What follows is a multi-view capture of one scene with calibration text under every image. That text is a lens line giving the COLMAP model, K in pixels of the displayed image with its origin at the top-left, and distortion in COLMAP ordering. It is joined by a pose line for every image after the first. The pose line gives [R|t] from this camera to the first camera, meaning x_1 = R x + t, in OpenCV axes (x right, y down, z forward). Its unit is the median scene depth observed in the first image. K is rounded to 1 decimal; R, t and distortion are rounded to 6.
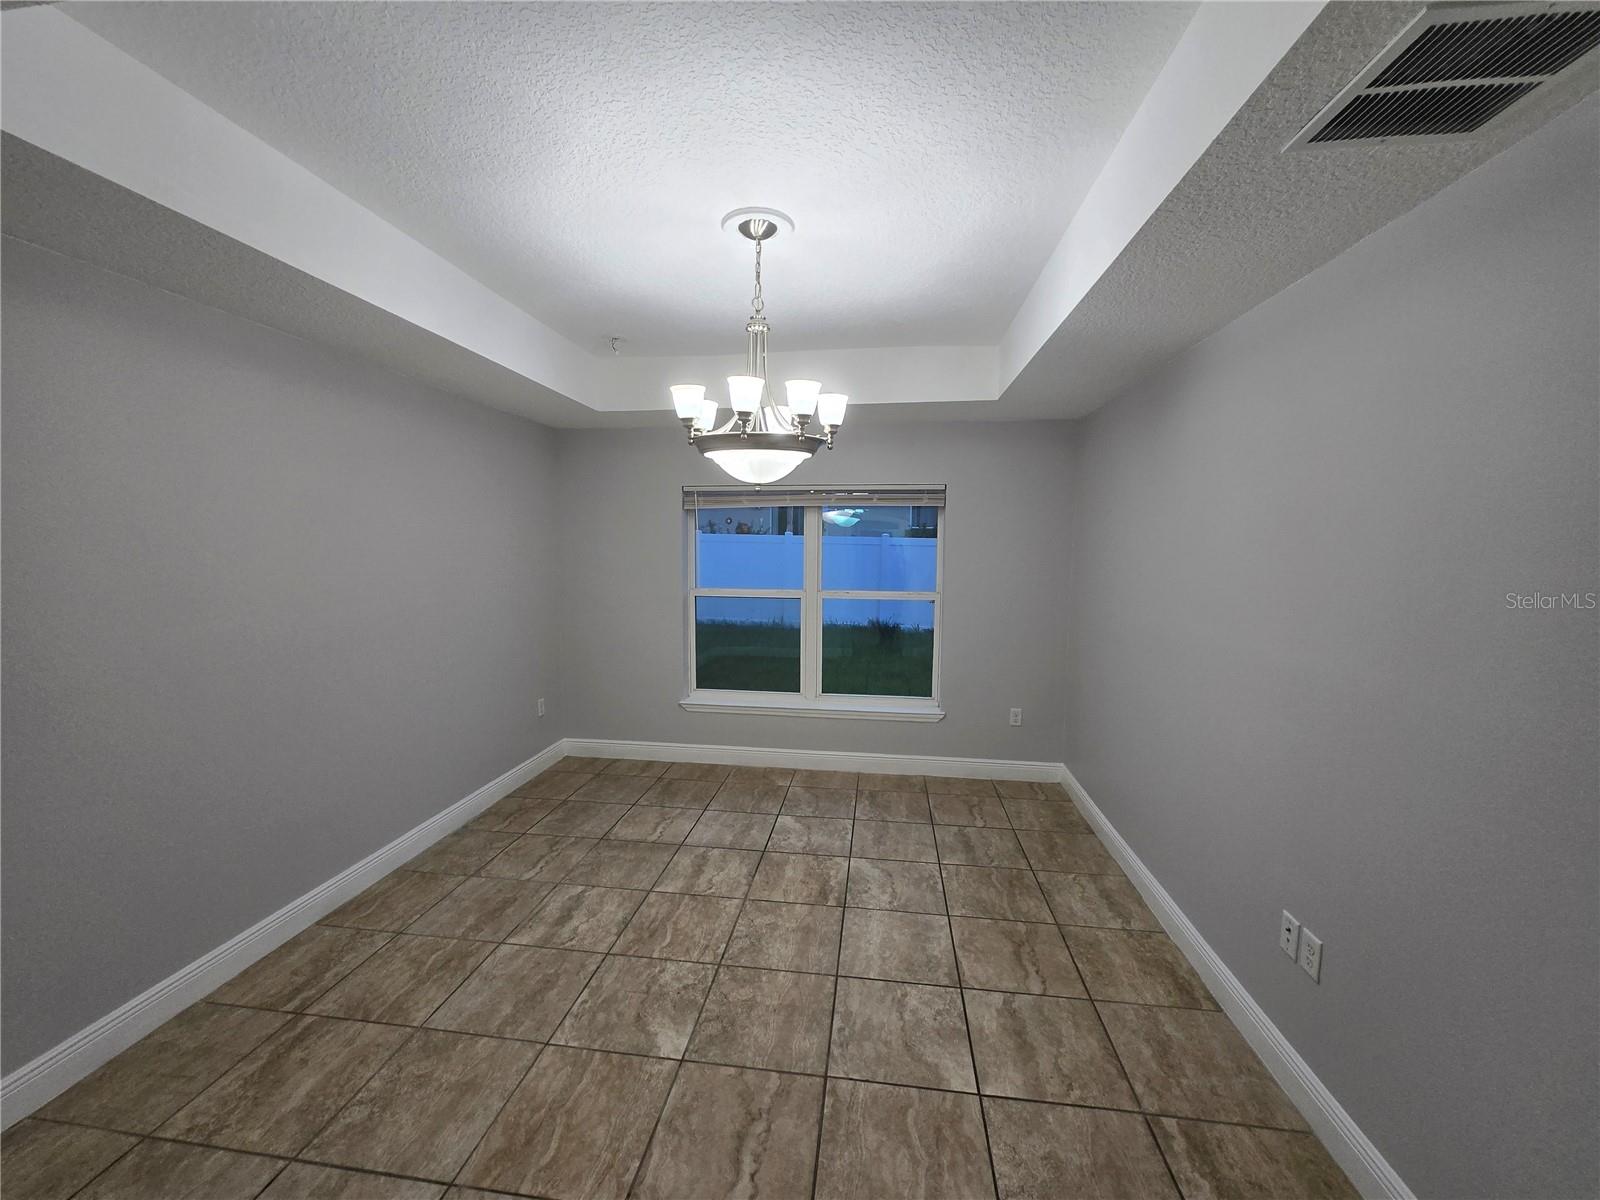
lens RADIAL K [[627.5, 0, 798.3], [0, 627.5, 606.0], [0, 0, 1]] dist [-0.000996, -0.000049]
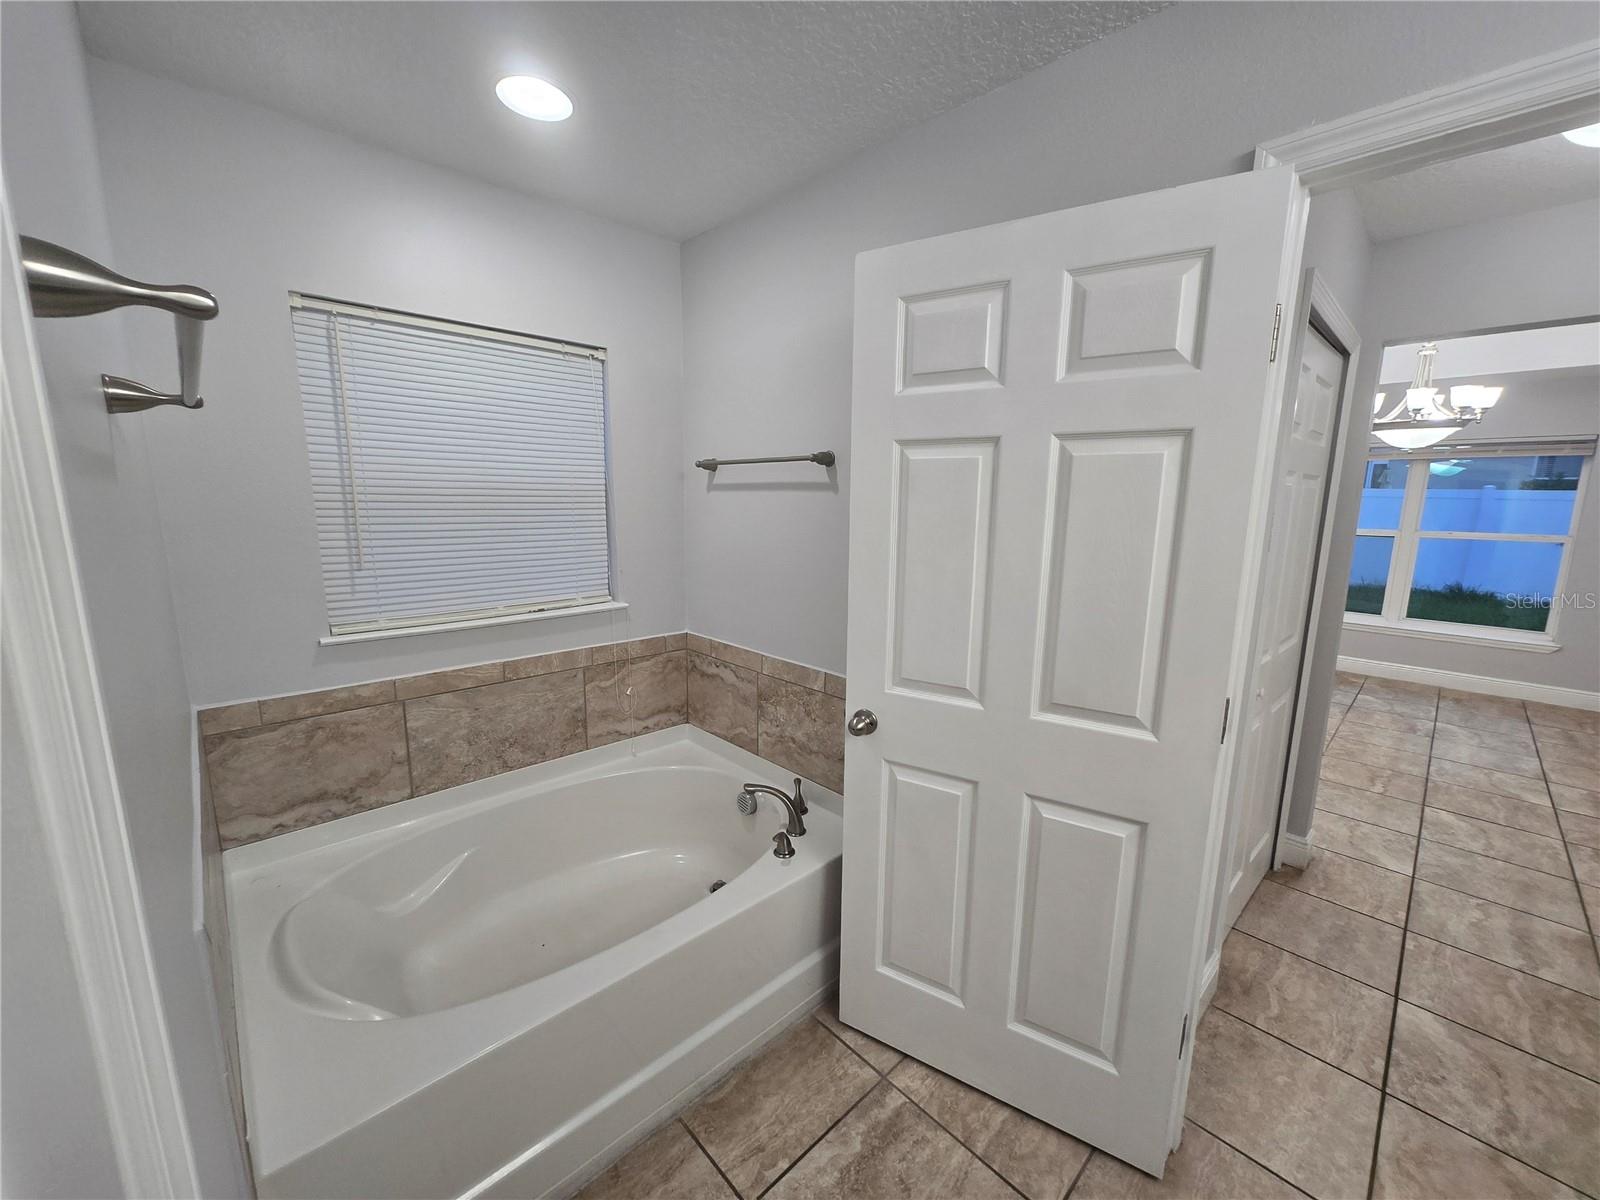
lens RADIAL K [[627.5, 0, 798.3], [0, 627.5, 606.0], [0, 0, 1]] dist [-0.000996, -0.000049]
pose [[0.780350, 0.107028, -0.616117, -0.237972], [-0.066824, 0.993875, 0.088014, 0.161794], [0.621763, -0.027510, 0.782722, -1.171310]]
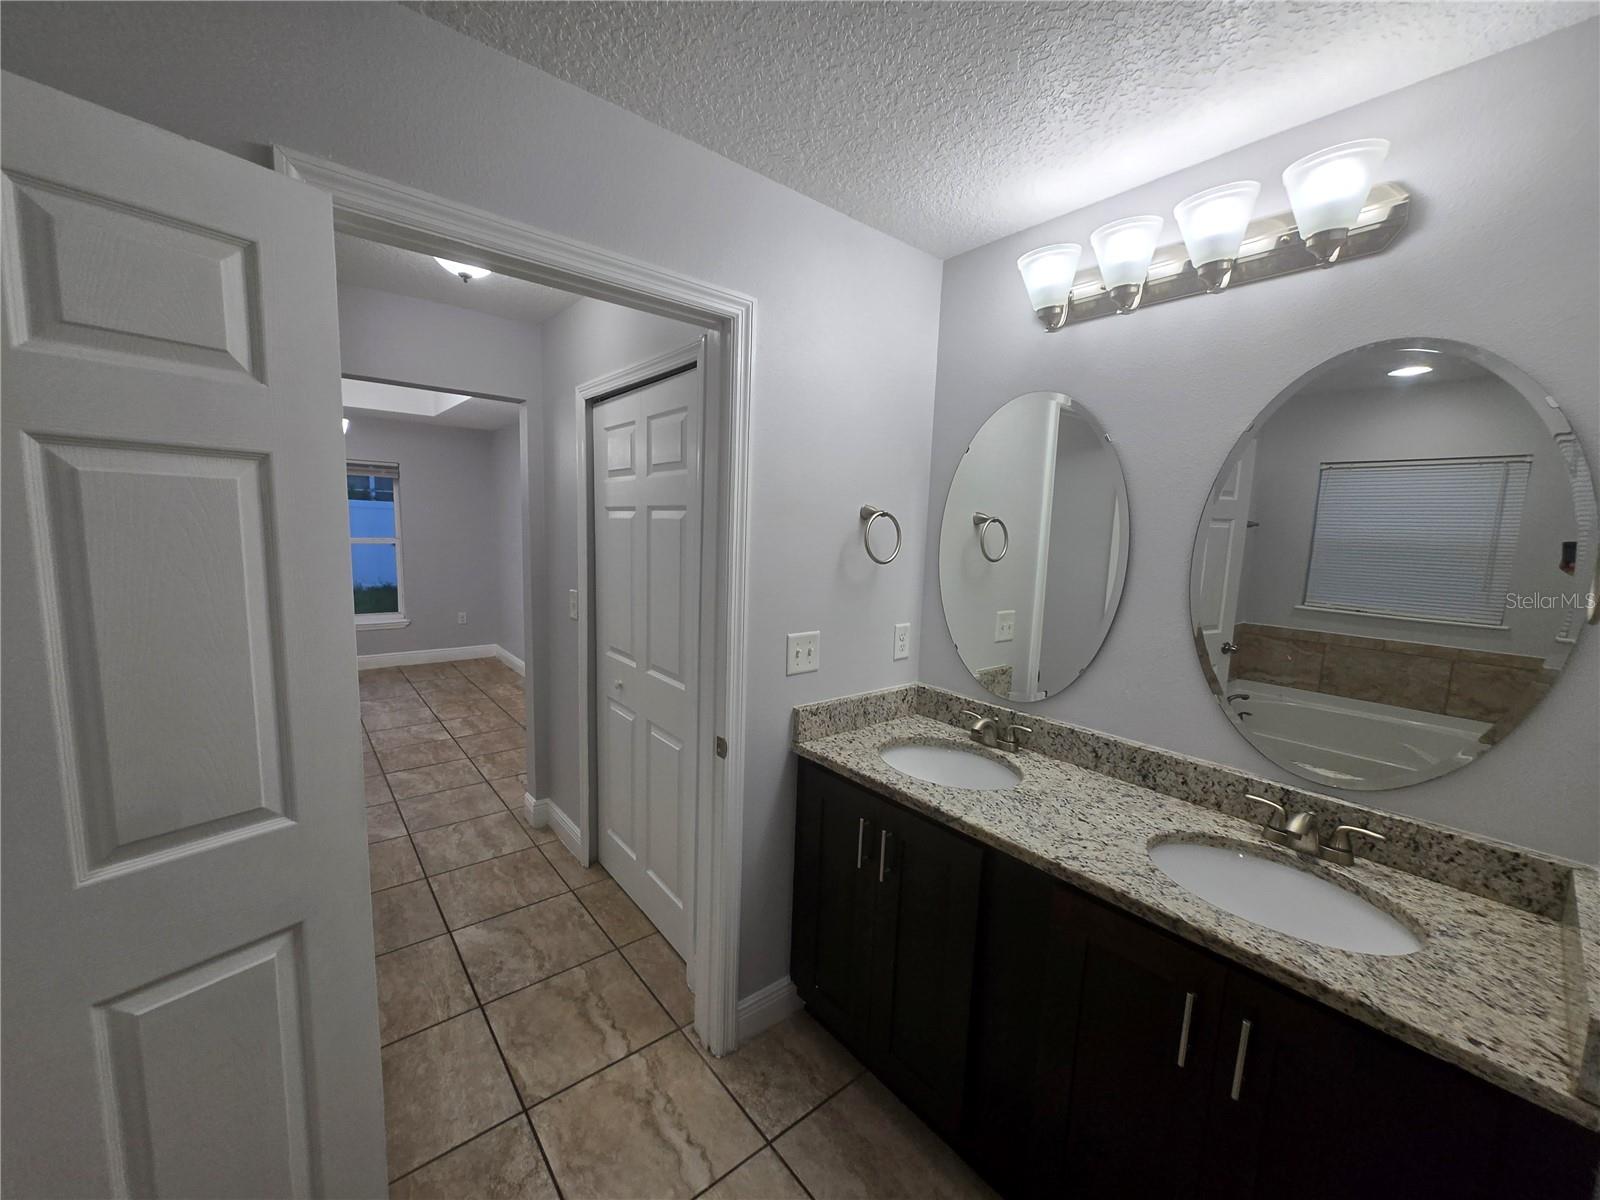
lens RADIAL K [[627.5, 0, 798.3], [0, 627.5, 606.0], [0, 0, 1]] dist [-0.000996, -0.000049]
pose [[0.677496, -0.077538, 0.731428, -0.379432], [0.043166, 0.996905, 0.065697, 0.136302], [-0.734258, -0.012937, 0.678747, -1.132447]]
